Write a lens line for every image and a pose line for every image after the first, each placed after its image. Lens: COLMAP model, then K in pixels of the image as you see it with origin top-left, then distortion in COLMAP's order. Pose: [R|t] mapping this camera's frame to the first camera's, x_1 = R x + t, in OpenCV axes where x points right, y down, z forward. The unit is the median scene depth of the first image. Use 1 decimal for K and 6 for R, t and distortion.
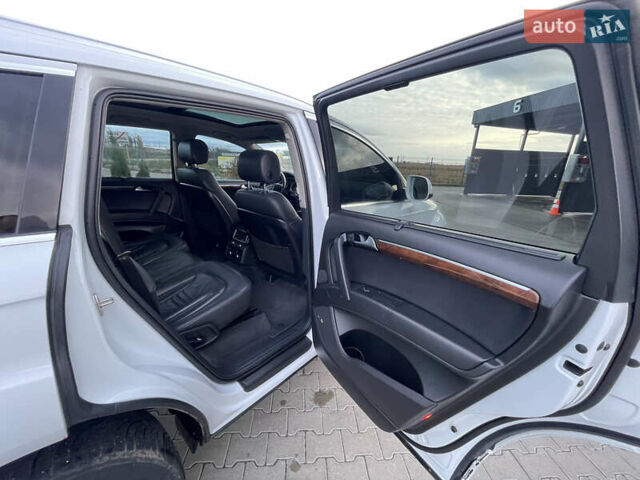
lens RADIAL K [[257.6, 0, 319.5], [0, 257.6, 237.9], [0, 0, 1]] dist [-0.000244, -0.000360]
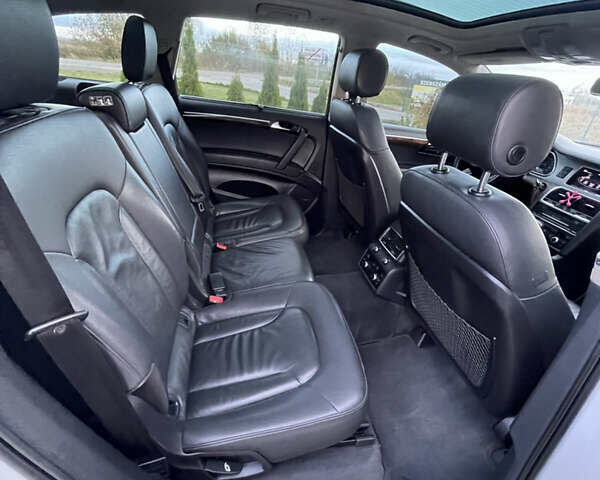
lens RADIAL K [[313.0, 0, 298.0], [0, 313.0, 231.6], [0, 0, 1]] dist [0.001424, 0.000244]
pose [[0.769269, 0.334400, -0.544428, -0.112980], [-0.261108, 0.942235, 0.209800, -0.116252], [0.583136, -0.019238, 0.812147, 0.359280]]
